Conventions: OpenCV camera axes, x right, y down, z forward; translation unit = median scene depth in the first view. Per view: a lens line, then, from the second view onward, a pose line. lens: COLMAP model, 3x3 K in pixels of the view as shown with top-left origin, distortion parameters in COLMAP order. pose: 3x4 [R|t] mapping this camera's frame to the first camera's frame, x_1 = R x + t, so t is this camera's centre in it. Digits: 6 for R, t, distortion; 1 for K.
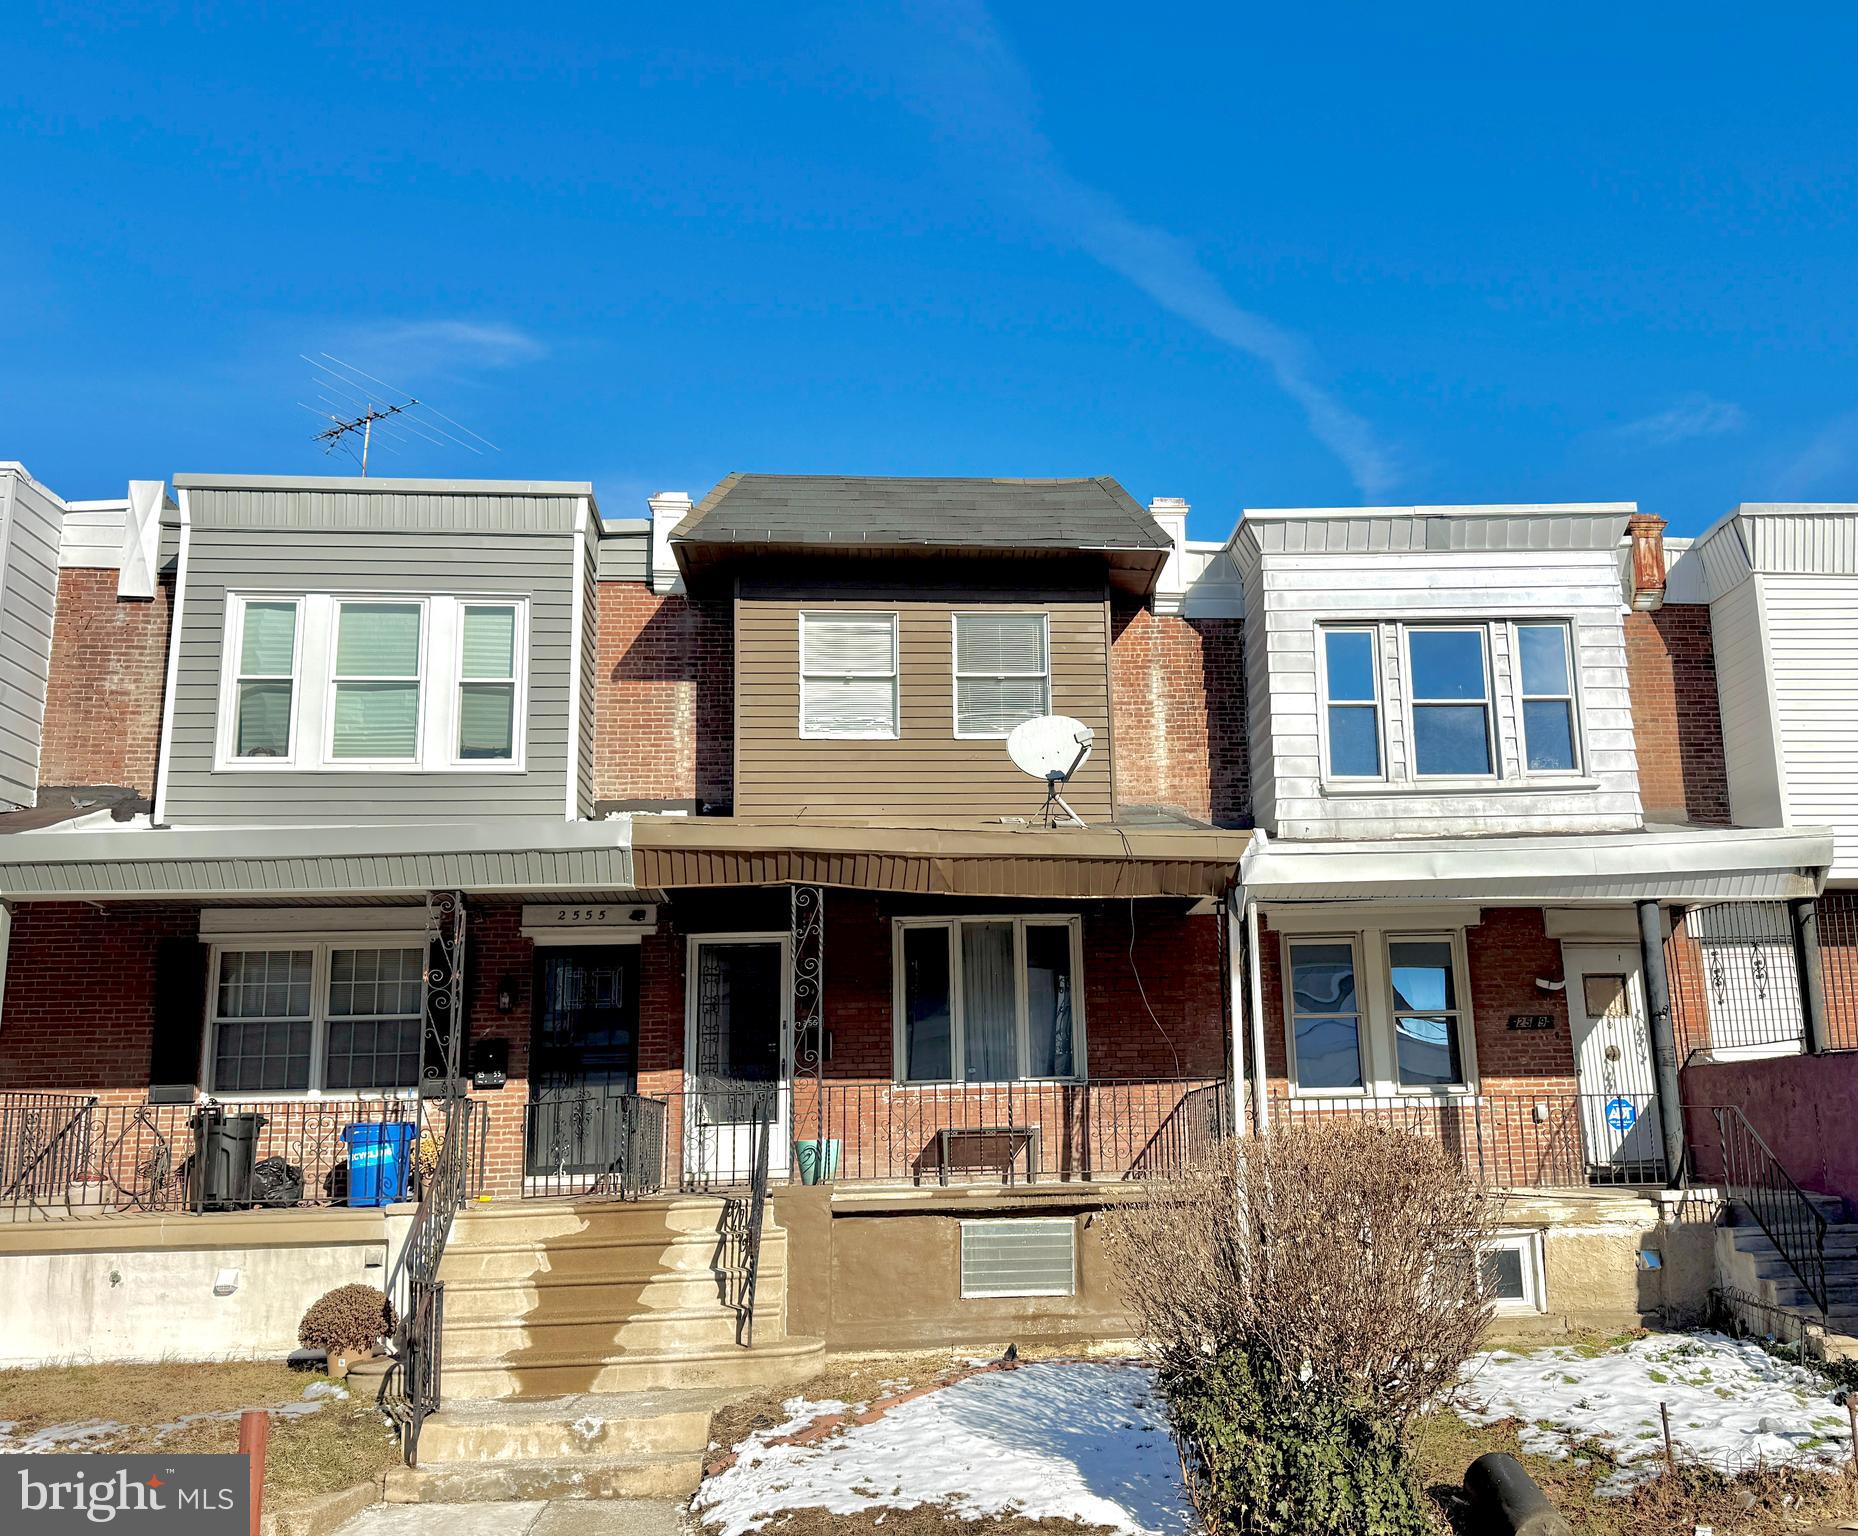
lens RADIAL K [[1826.7, 0, 1037.9], [0, 1826.7, 771.5], [0, 0, 1]] dist [0.206409, -0.523062]
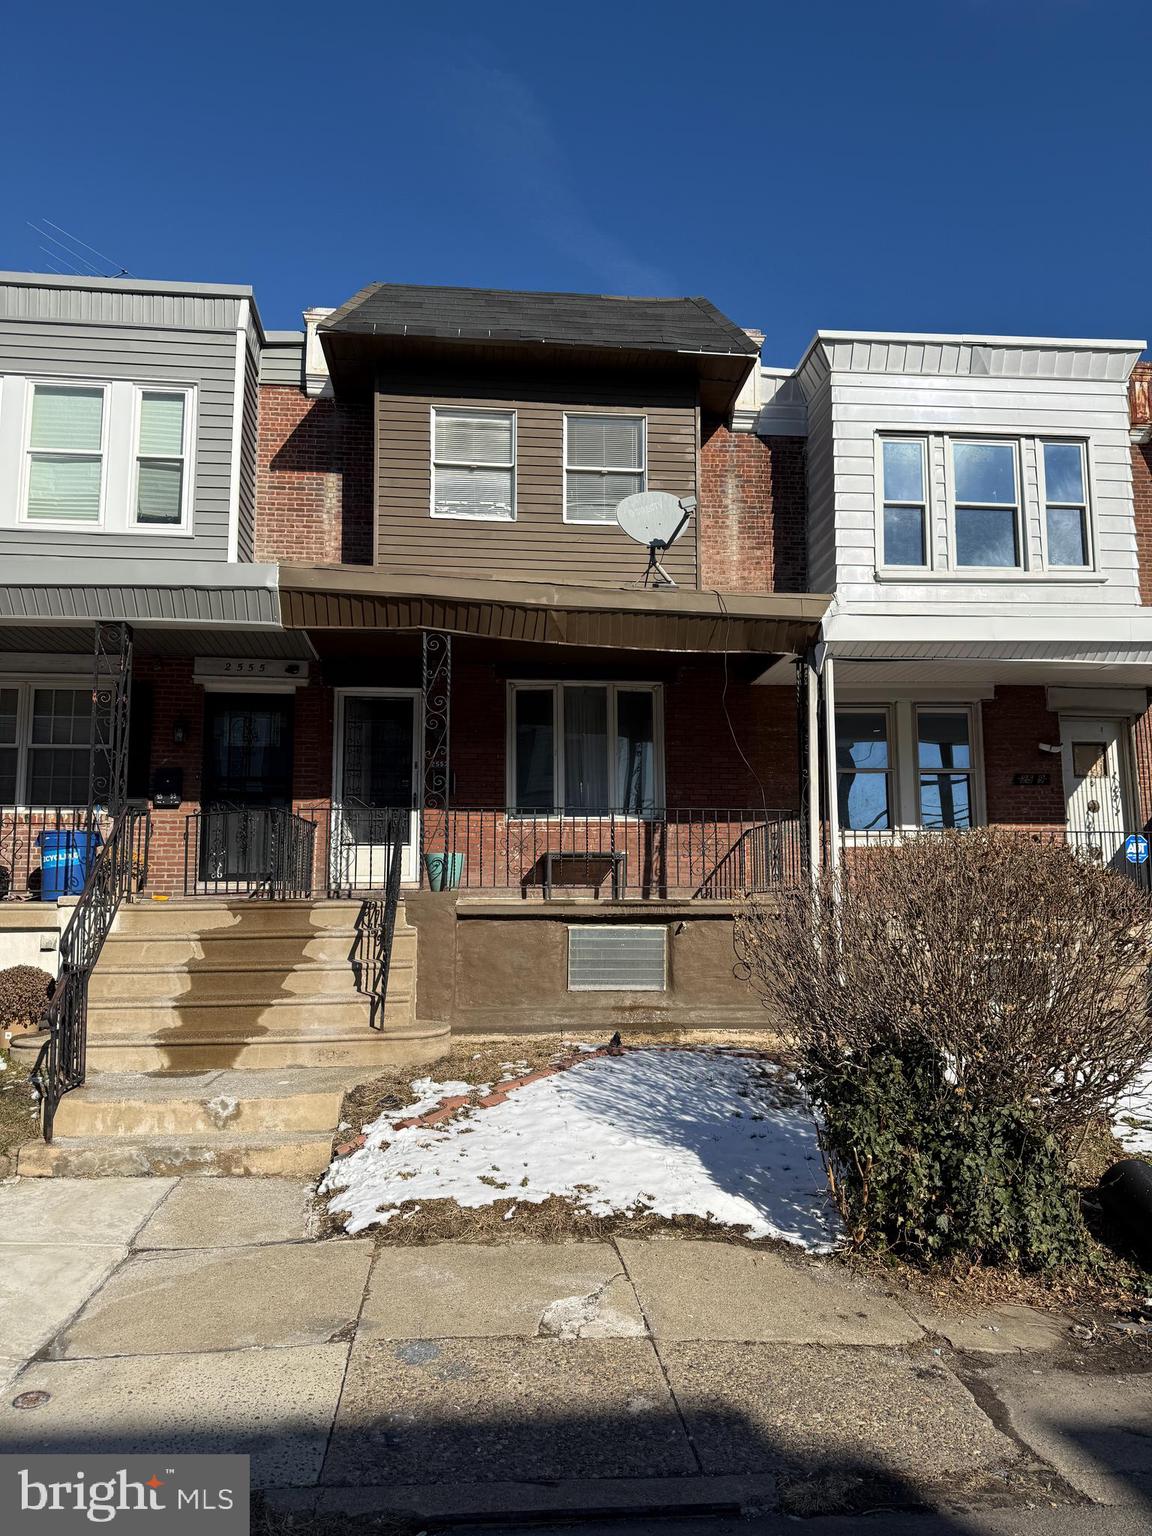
lens RADIAL K [[1119.1, 0, 576.0], [0, 1119.1, 768.0], [0, 0, 1]] dist [0.184326, -0.437261]
pose [[0.999677, 0.024756, 0.005681, -0.042717], [-0.025156, 0.995923, 0.086634, 0.084070], [-0.003513, -0.086748, 0.996224, 0.307679]]
